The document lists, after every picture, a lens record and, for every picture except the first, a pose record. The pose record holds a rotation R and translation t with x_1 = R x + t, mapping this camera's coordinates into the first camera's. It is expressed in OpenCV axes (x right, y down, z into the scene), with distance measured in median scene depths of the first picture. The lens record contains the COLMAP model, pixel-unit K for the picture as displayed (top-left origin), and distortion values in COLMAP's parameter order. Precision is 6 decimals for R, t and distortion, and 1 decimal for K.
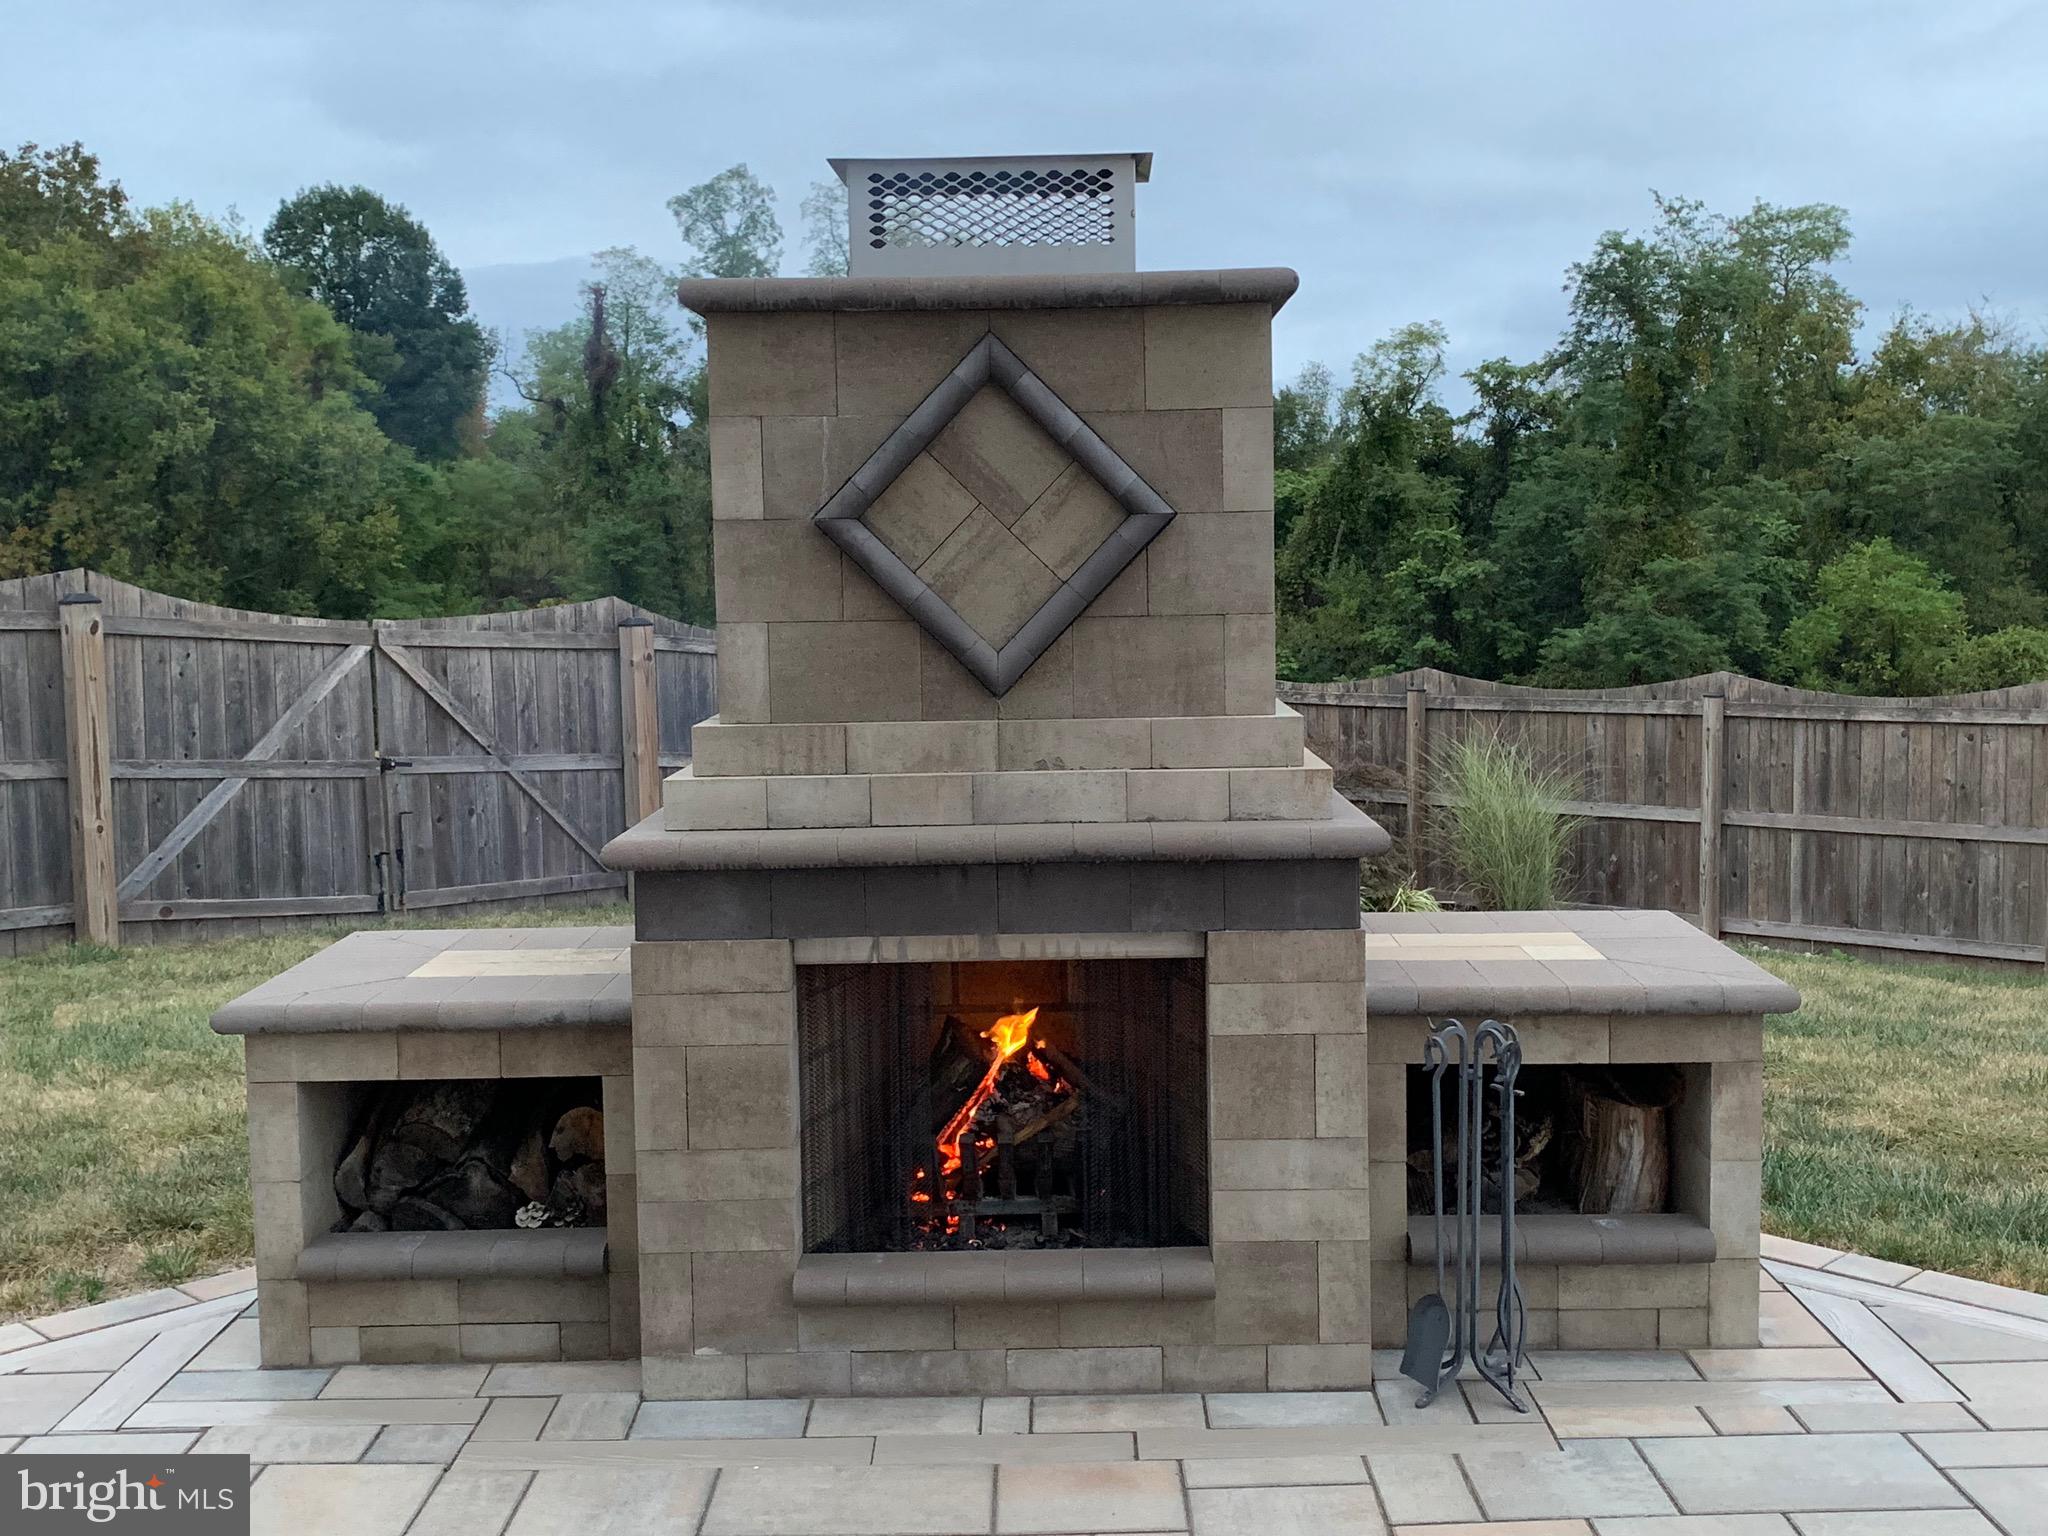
lens RADIAL K [[2227.7, 0, 1061.4], [0, 2227.7, 769.0], [0, 0, 1]] dist [0.082789, -0.159879]
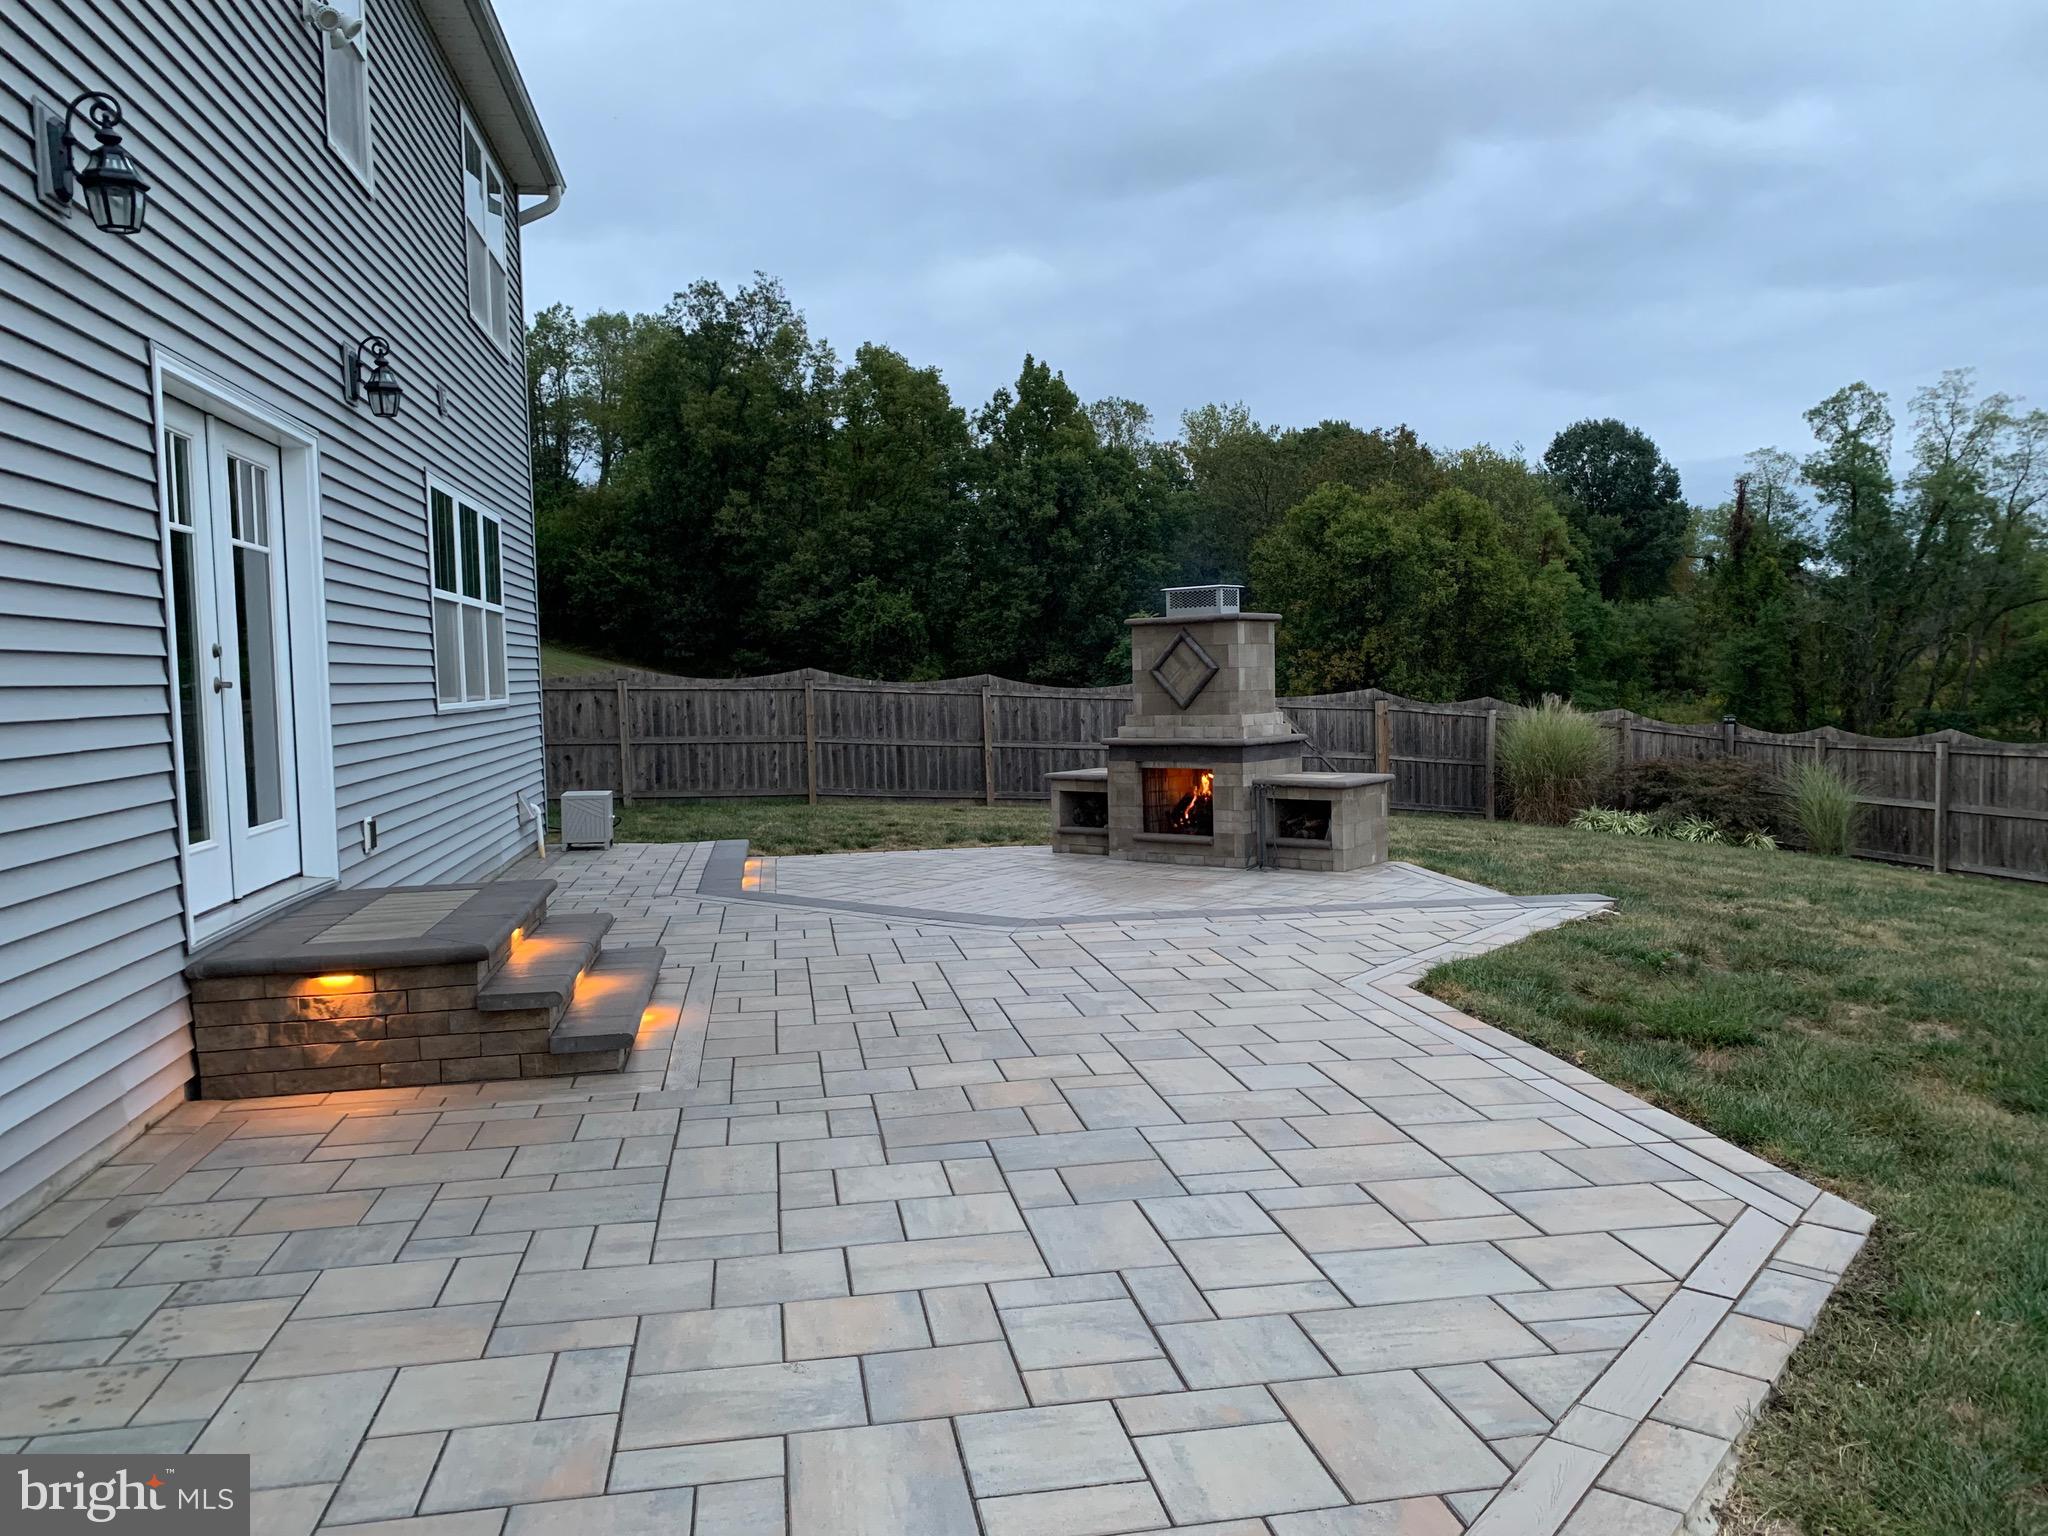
lens RADIAL K [[1537.9, 0, 1042.7], [0, 1537.9, 764.1], [0, 0, 1]] dist [0.078232, -0.127093]
pose [[0.783722, 0.031908, -0.620292, 0.604129], [-0.049777, 0.998694, -0.011518, 0.045577], [0.619114, 0.039903, 0.784286, -0.574741]]
